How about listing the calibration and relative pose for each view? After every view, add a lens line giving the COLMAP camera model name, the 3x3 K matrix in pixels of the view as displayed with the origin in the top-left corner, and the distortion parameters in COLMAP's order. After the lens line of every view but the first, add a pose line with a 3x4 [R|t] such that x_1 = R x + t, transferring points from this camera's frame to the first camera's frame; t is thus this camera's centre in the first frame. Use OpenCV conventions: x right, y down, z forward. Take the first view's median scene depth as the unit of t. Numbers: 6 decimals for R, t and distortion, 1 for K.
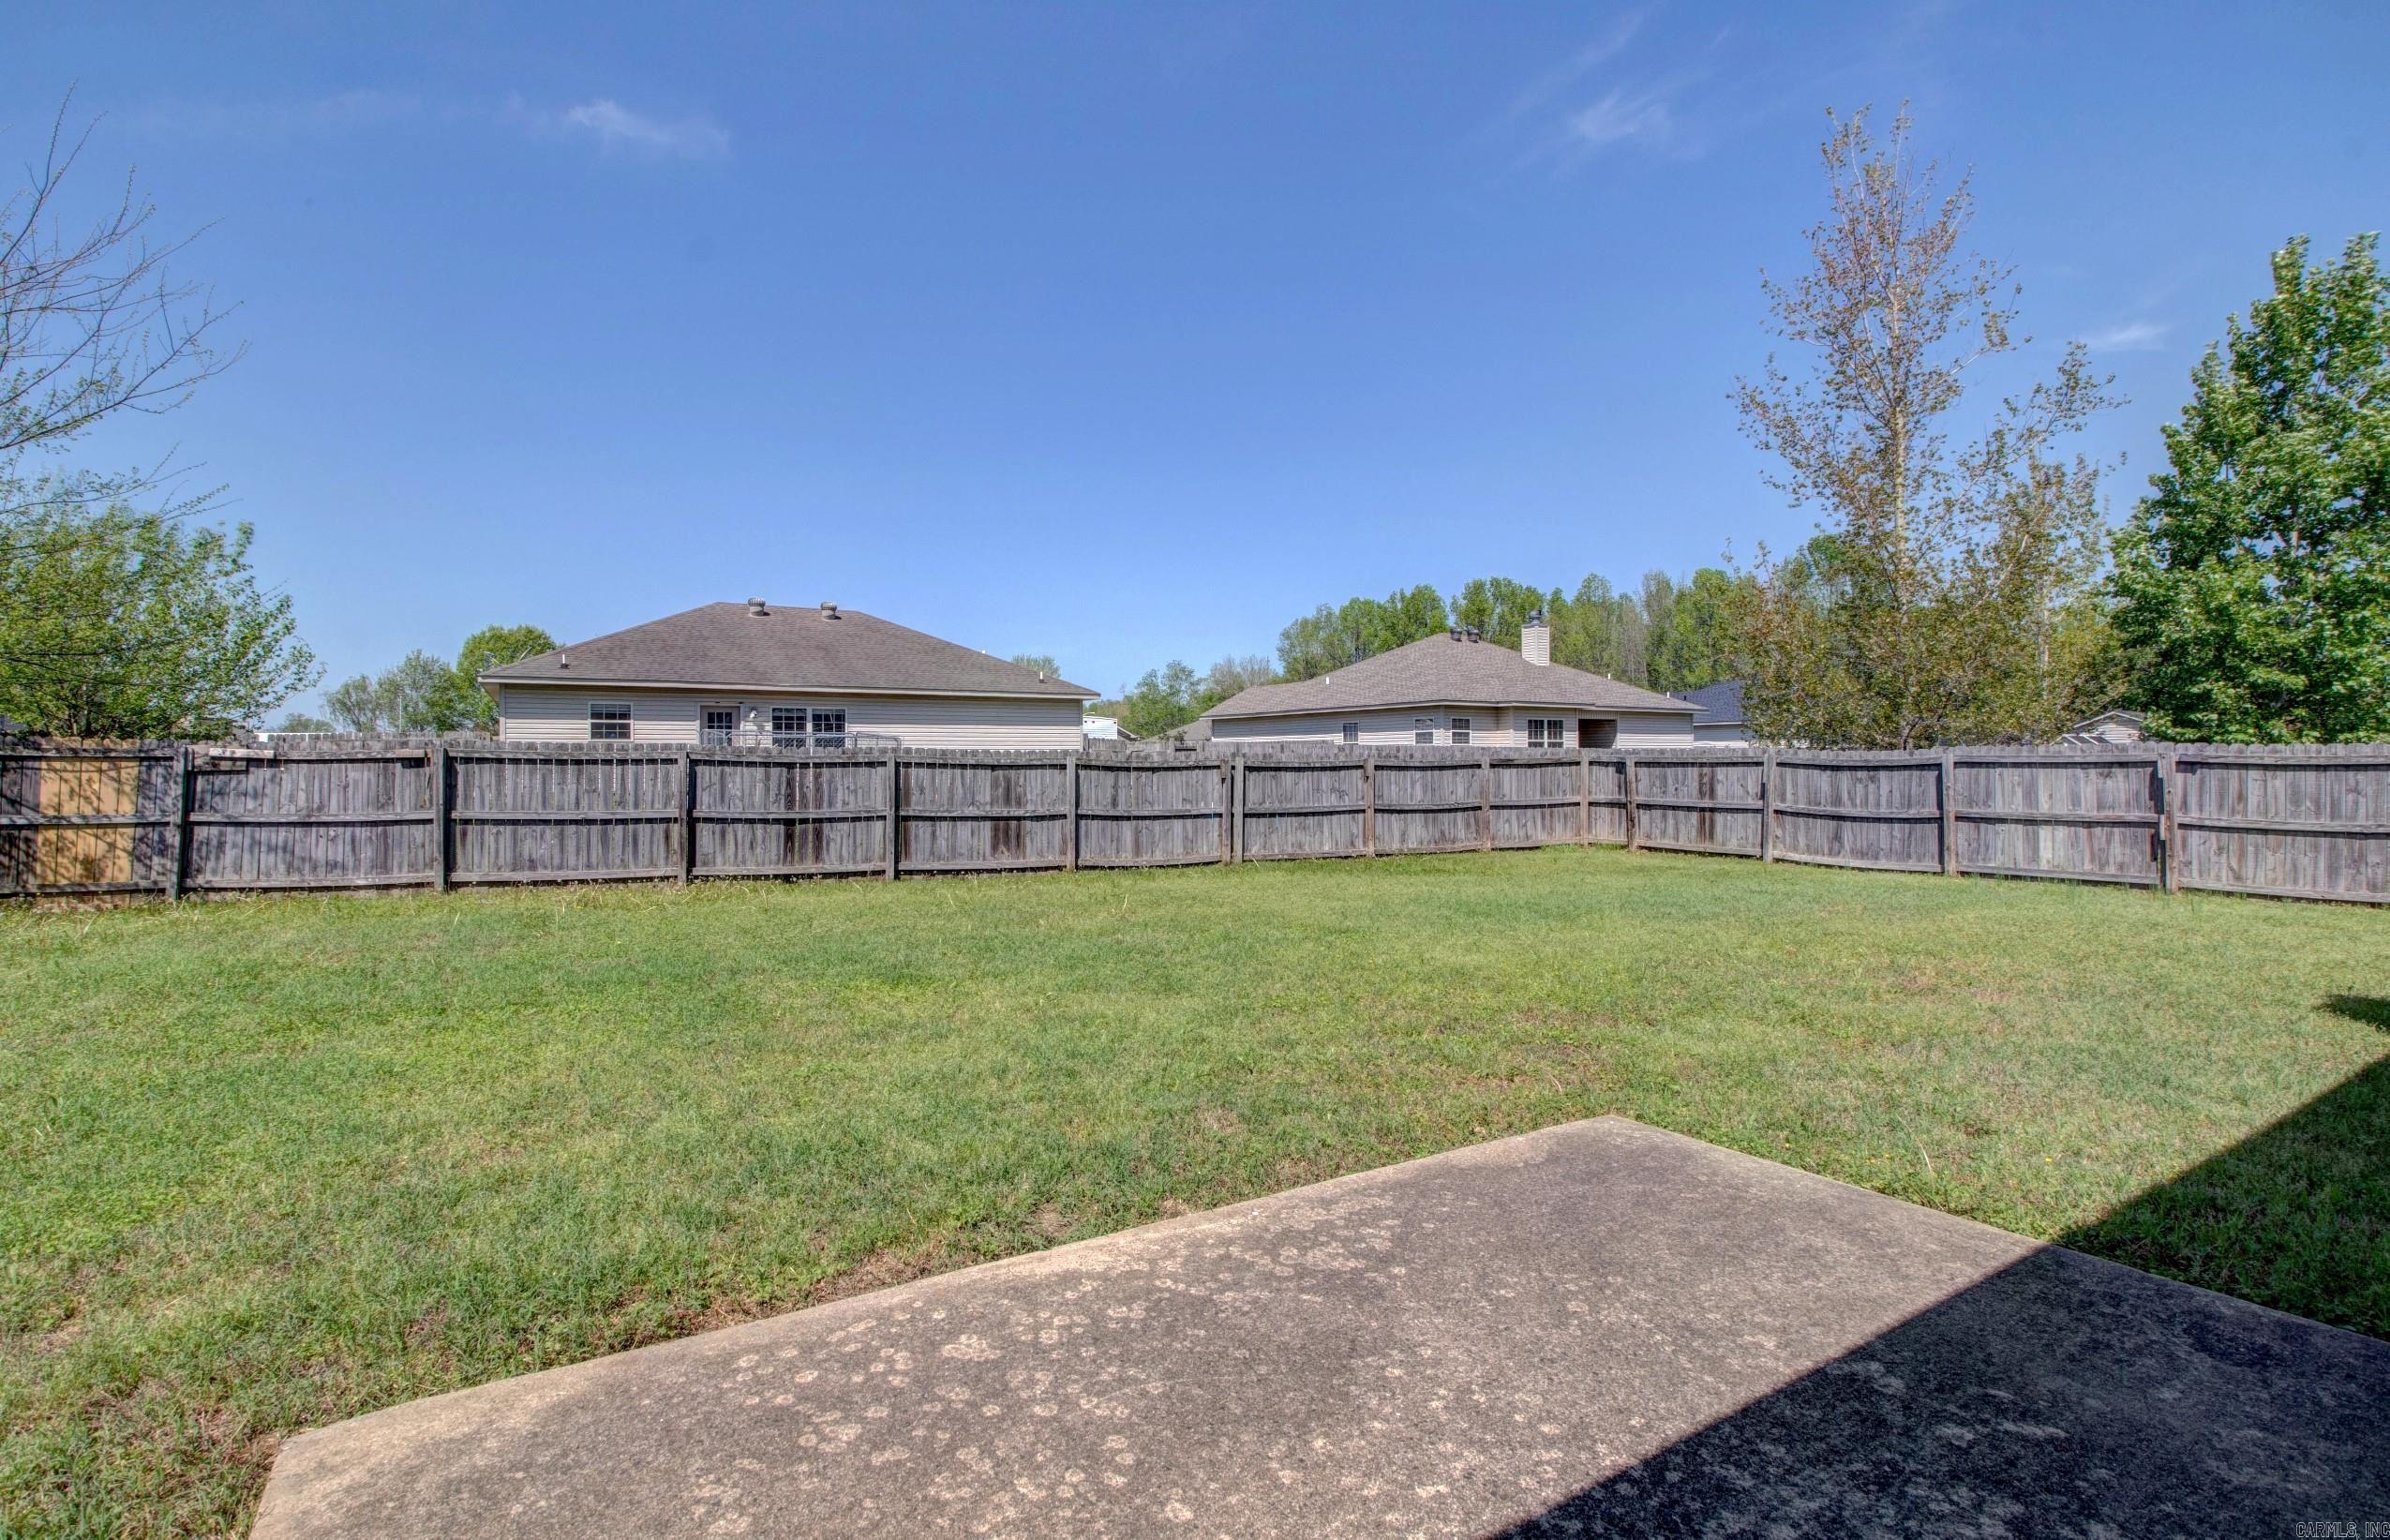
lens RADIAL K [[1112.8, 0, 1203.8], [0, 1112.8, 746.4], [0, 0, 1]] dist [0.003942, -0.018561]
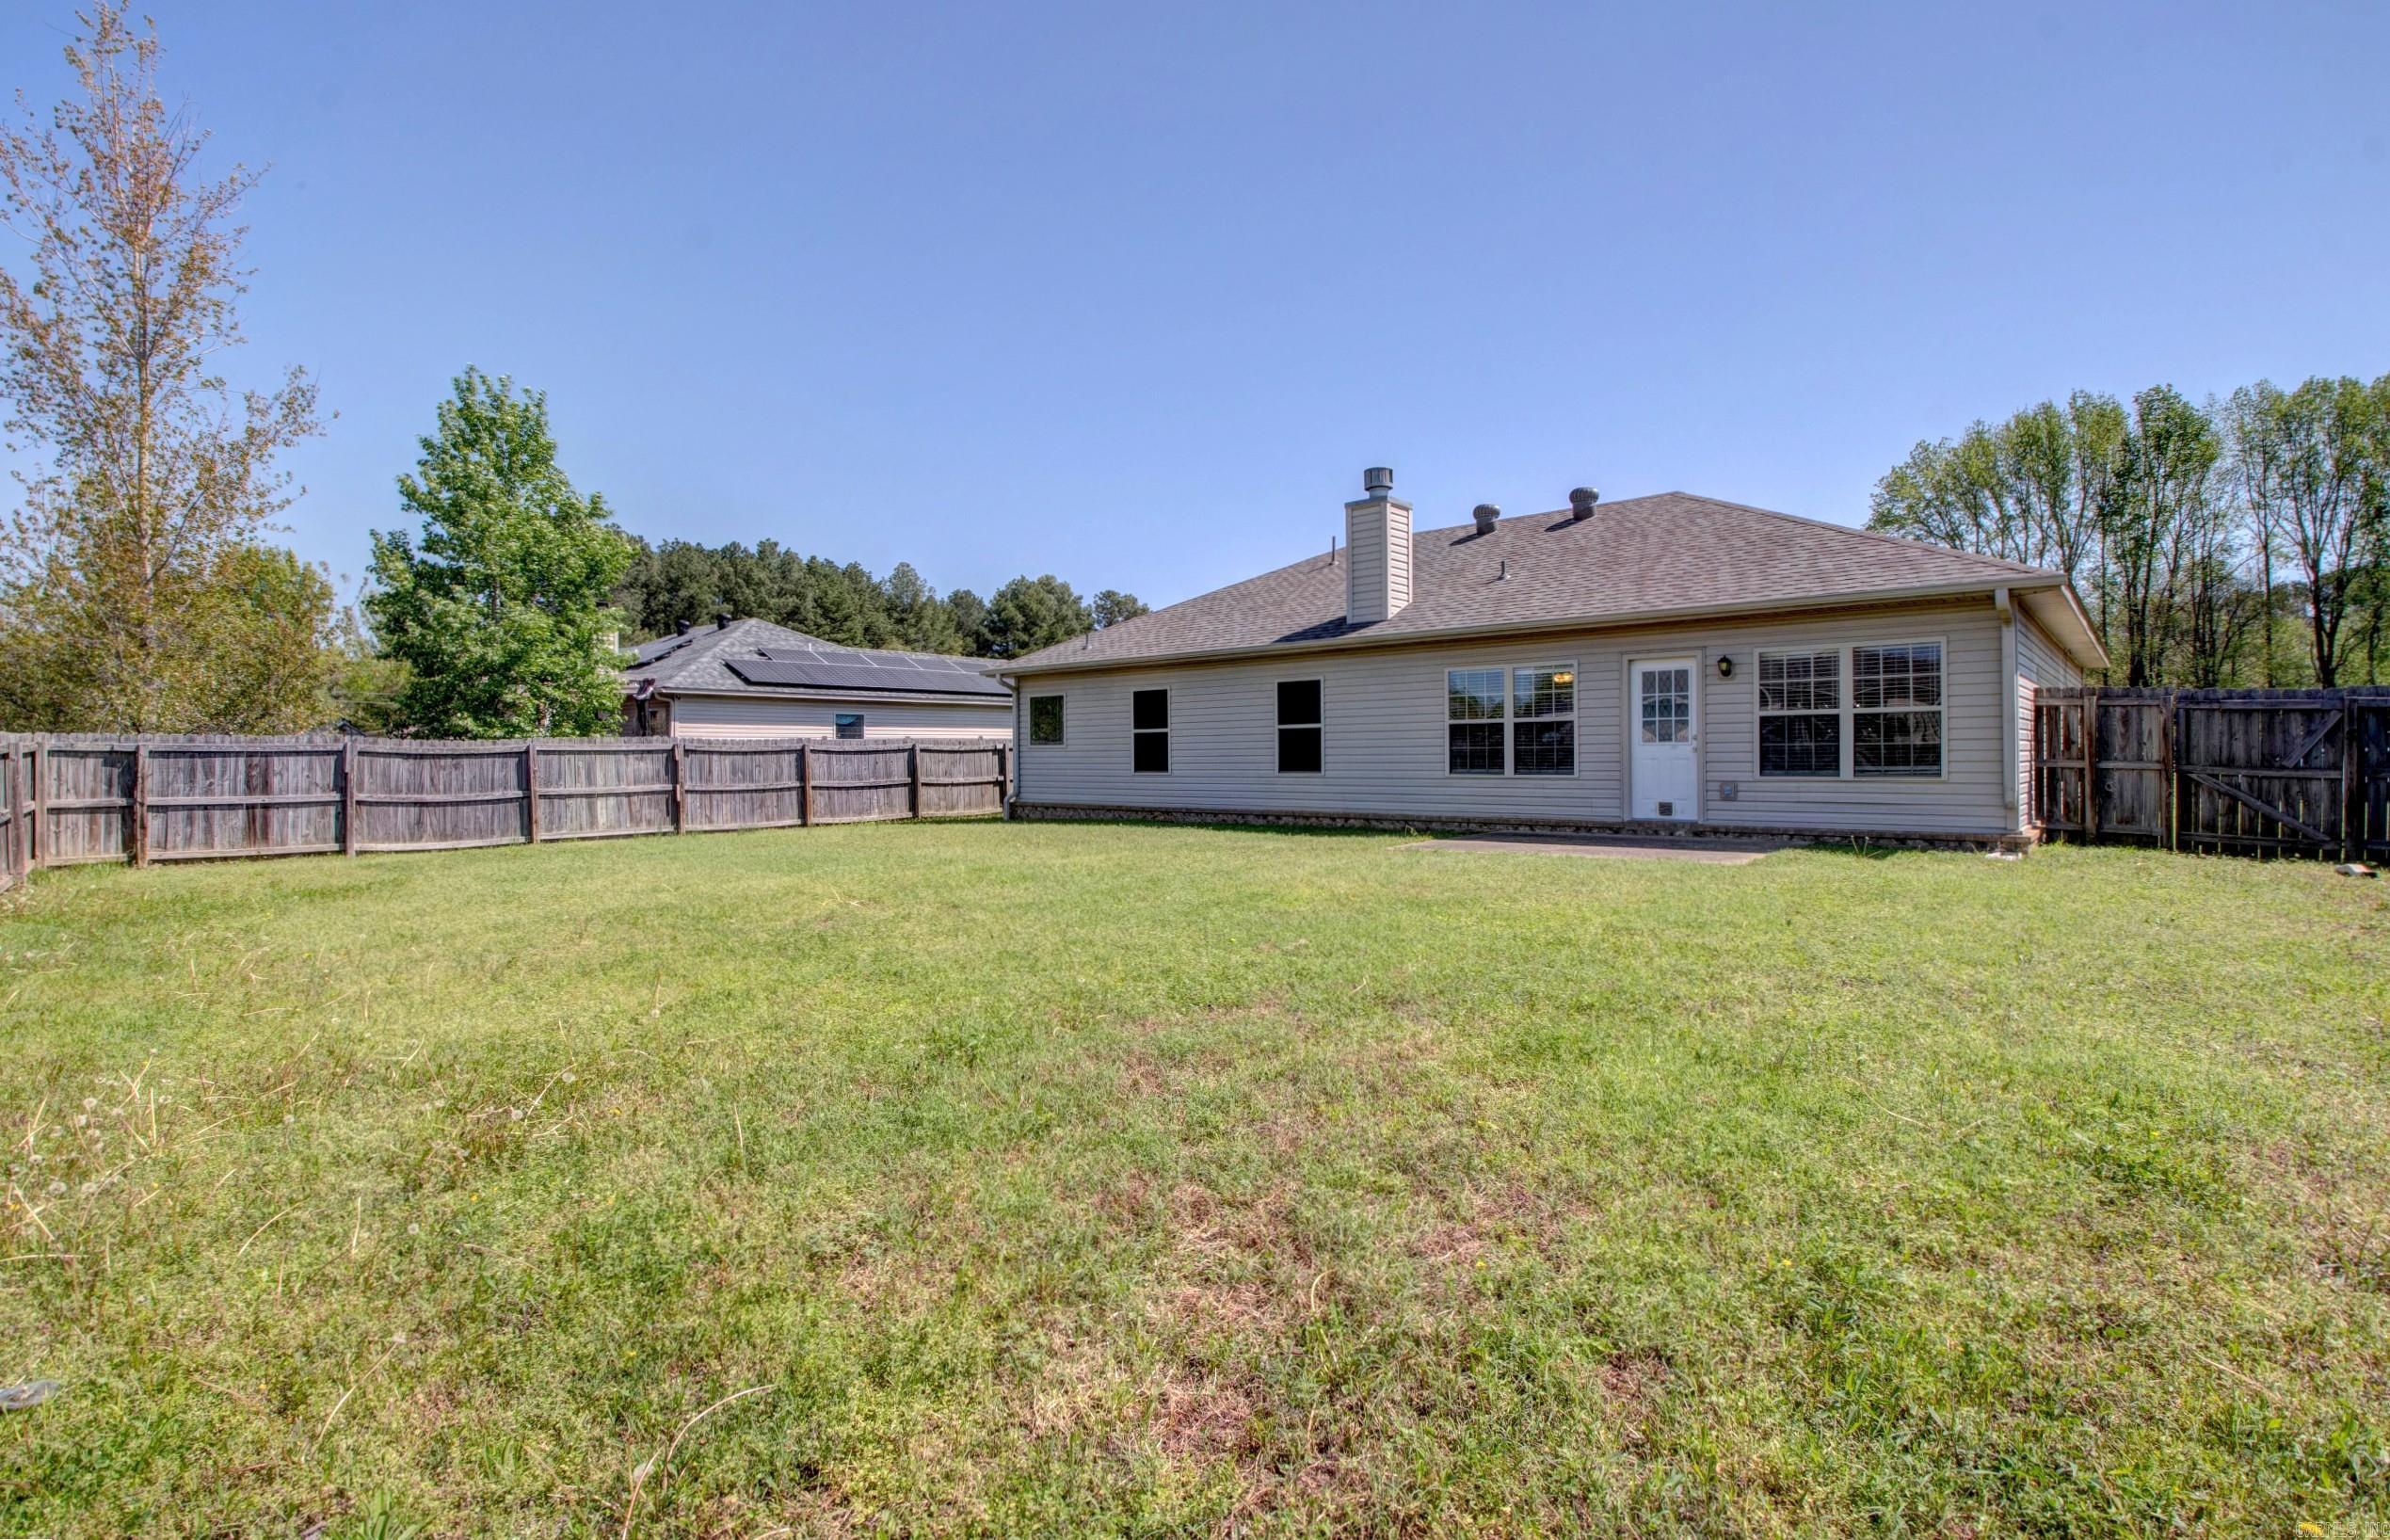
lens RADIAL K [[1112.8, 0, 1171.0], [0, 1112.8, 764.1], [0, 0, 1]] dist [0.003942, -0.018561]
pose [[-0.273427, -0.006095, 0.961873, -0.627264], [-0.004972, 0.999976, 0.004924, 0.018081], [-0.961880, -0.003436, -0.273451, 0.613446]]
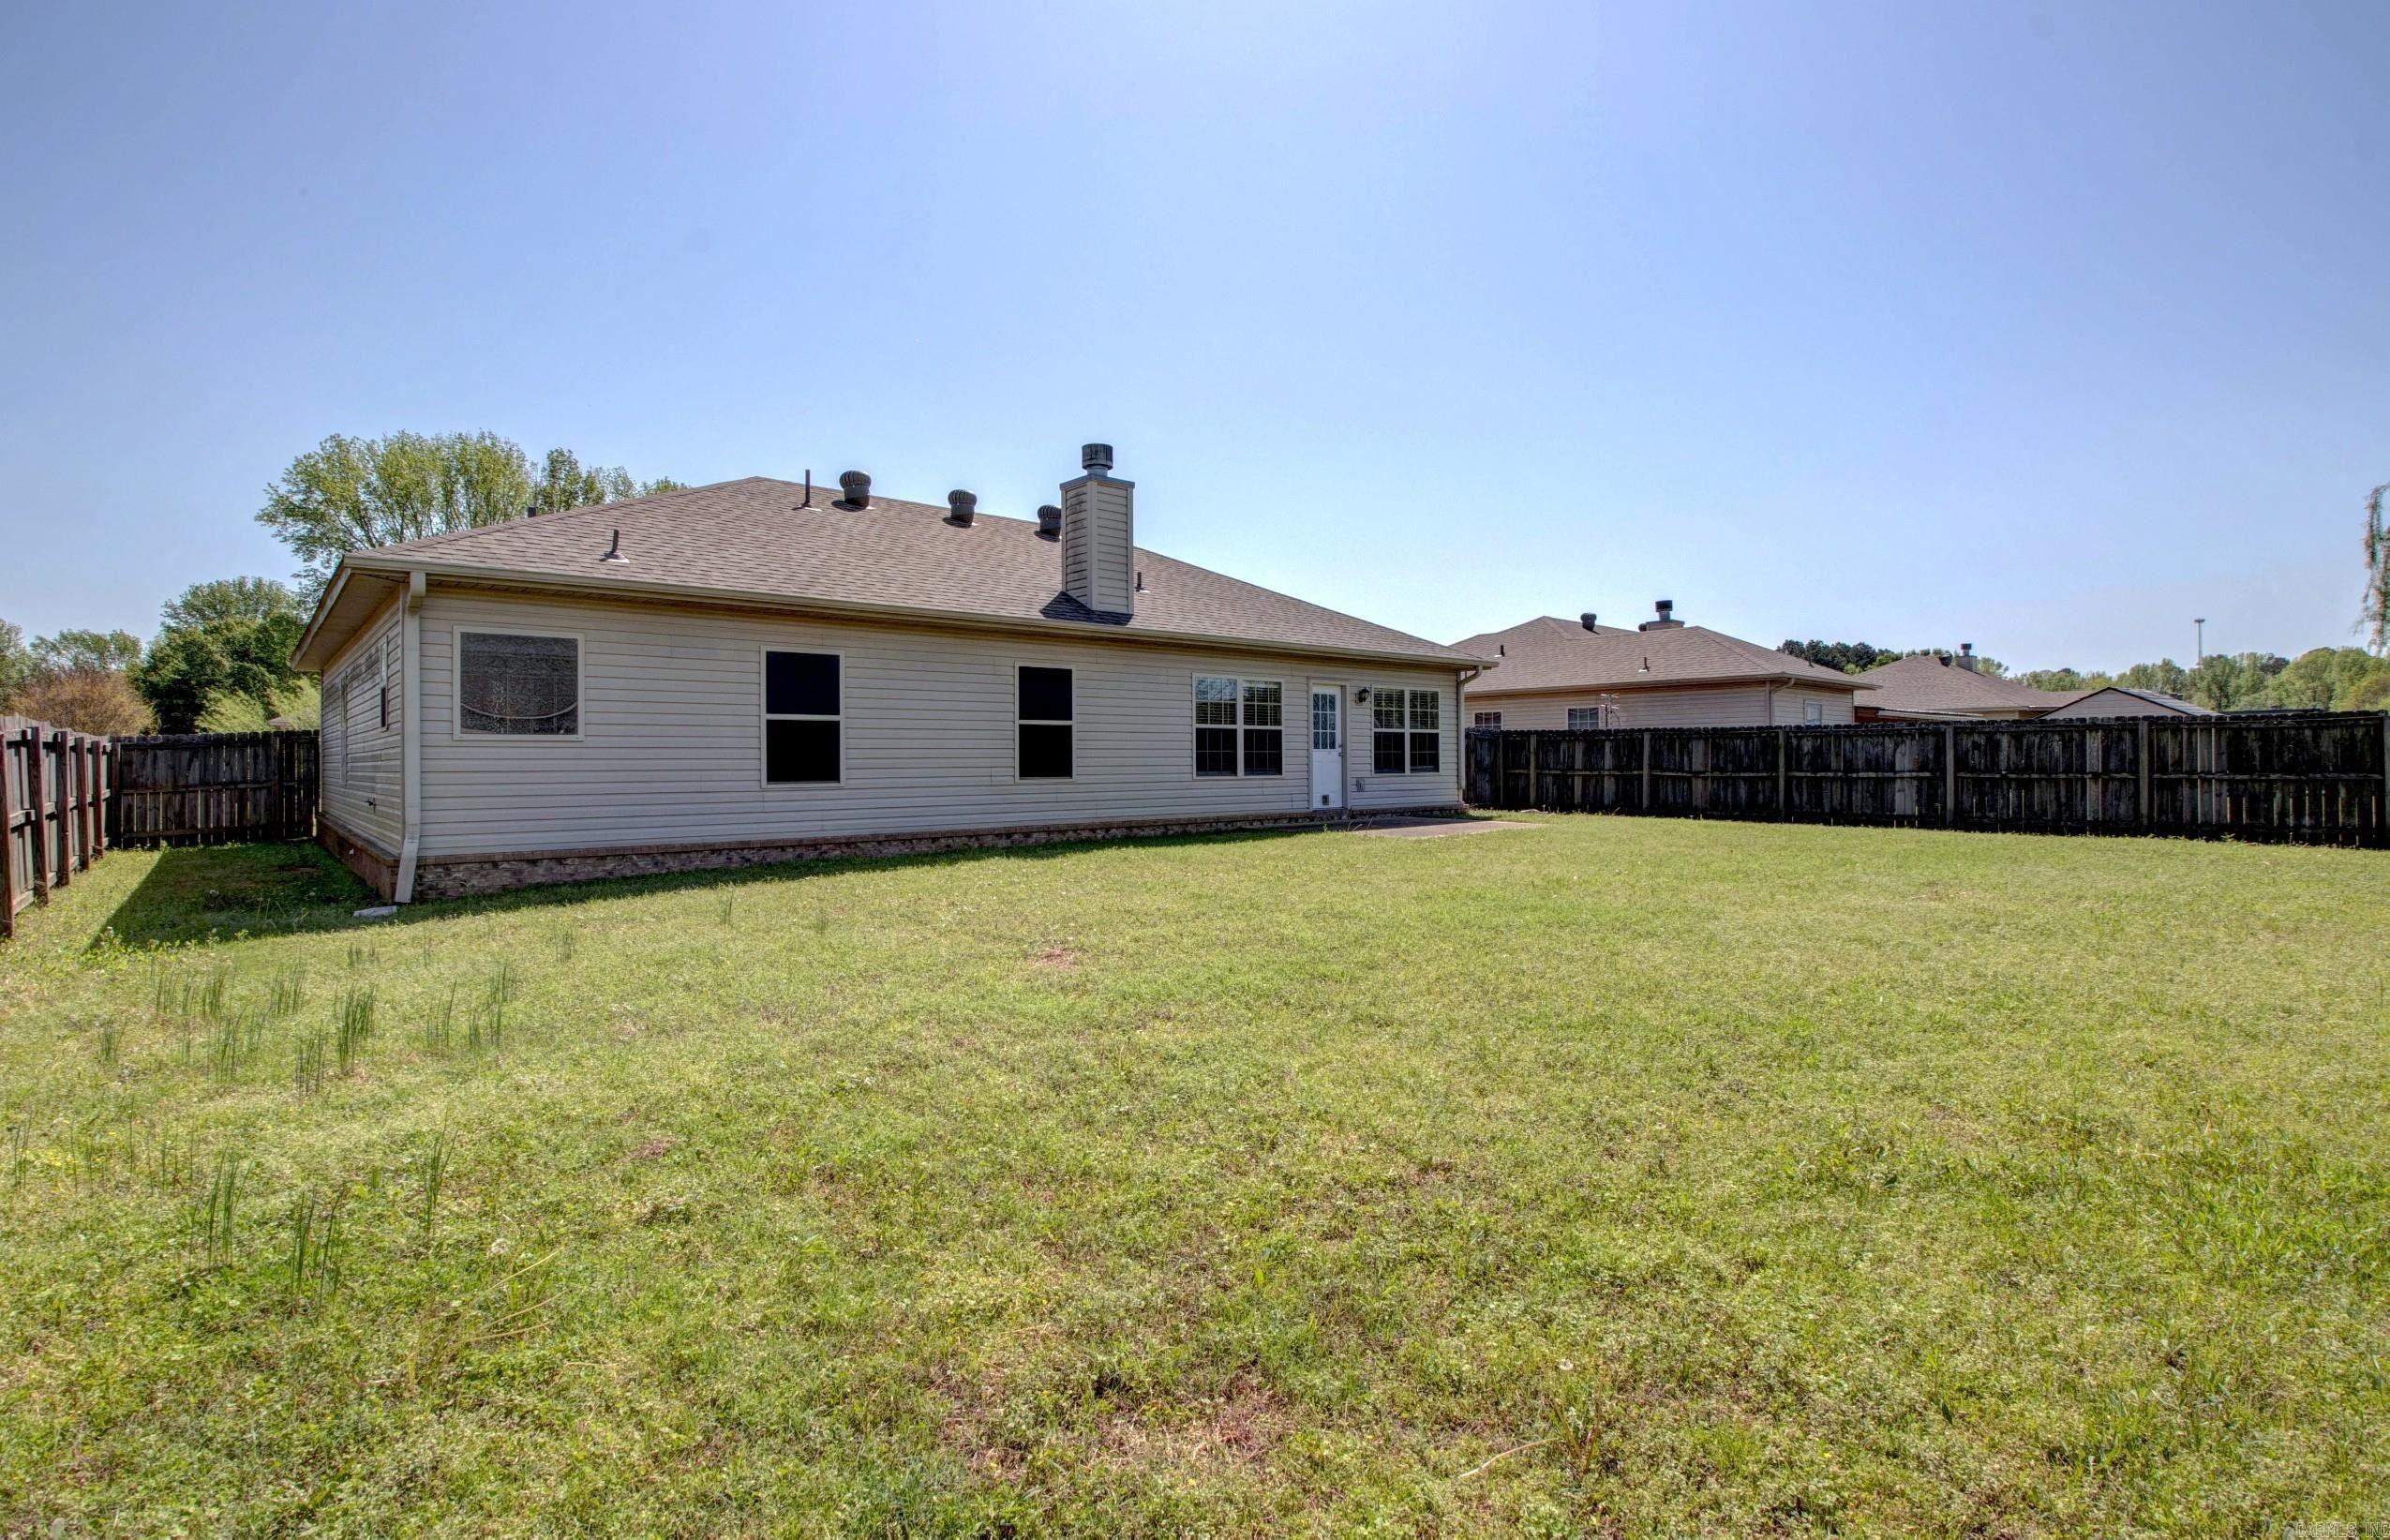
lens RADIAL K [[1120.8, 0, 1190.2], [0, 1120.8, 769.5], [0, 0, 1]] dist [0.002496, 0.000016]
pose [[-0.989851, 0.006475, -0.141963, 0.399847], [0.007510, 0.999949, -0.006758, 0.030900], [0.141912, -0.007756, -0.989849, 1.109175]]
